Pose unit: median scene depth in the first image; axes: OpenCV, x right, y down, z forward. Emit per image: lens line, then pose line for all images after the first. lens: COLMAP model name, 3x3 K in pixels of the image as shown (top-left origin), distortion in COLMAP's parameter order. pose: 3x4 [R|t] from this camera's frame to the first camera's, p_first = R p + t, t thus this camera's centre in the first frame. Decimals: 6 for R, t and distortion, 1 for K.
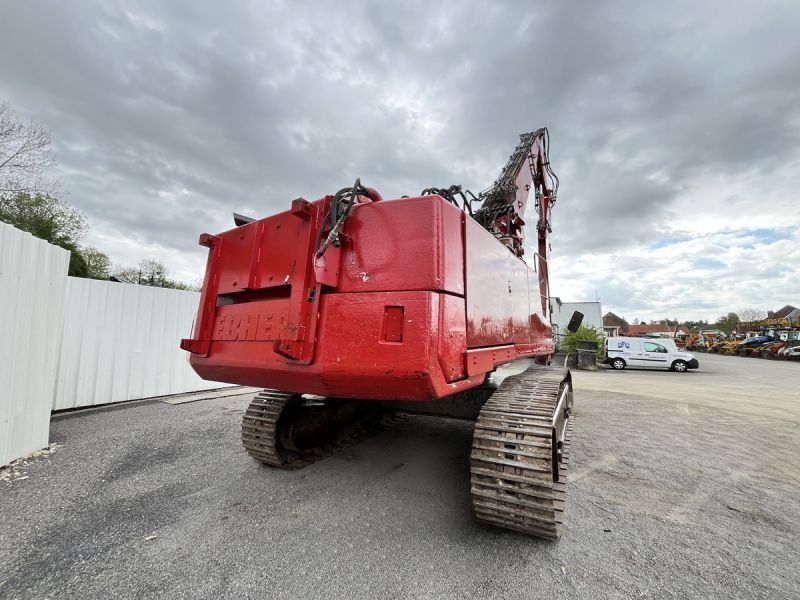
lens RADIAL K [[322.8, 0, 399.8], [0, 322.8, 297.3], [0, 0, 1]] dist [-0.003877, -0.000220]
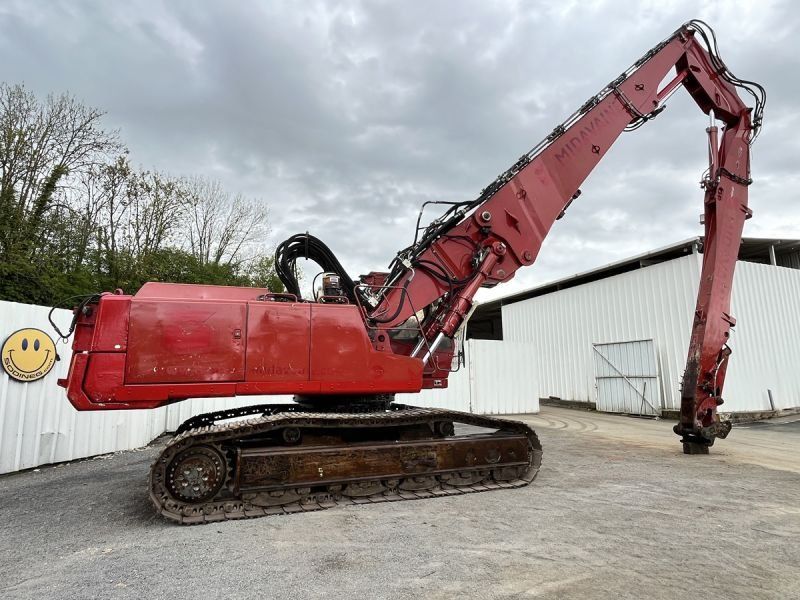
lens RADIAL K [[443.7, 0, 397.0], [0, 443.7, 297.7], [0, 0, 1]] dist [-0.000971, -0.000966]
pose [[0.780576, -0.118937, -0.613640, 0.349074], [0.087713, 0.992858, -0.080863, 0.003391], [0.618875, 0.009295, 0.785434, 0.010262]]
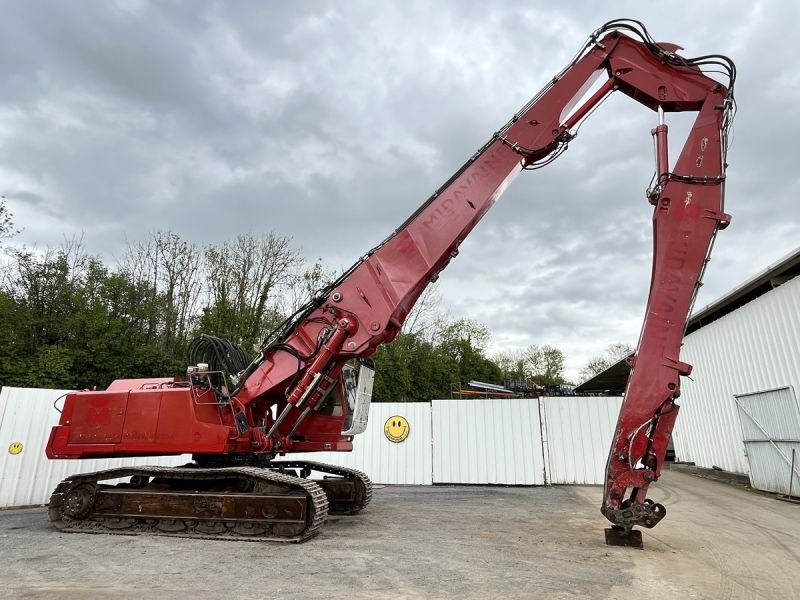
lens RADIAL K [[435.9, 0, 403.4], [0, 435.9, 296.4], [0, 0, 1]] dist [-0.004480, 0.002292]
pose [[0.318657, -0.295125, -0.900755, 0.641744], [0.120699, 0.955191, -0.270261, 0.039979], [0.940154, -0.022600, 0.340000, 0.321171]]
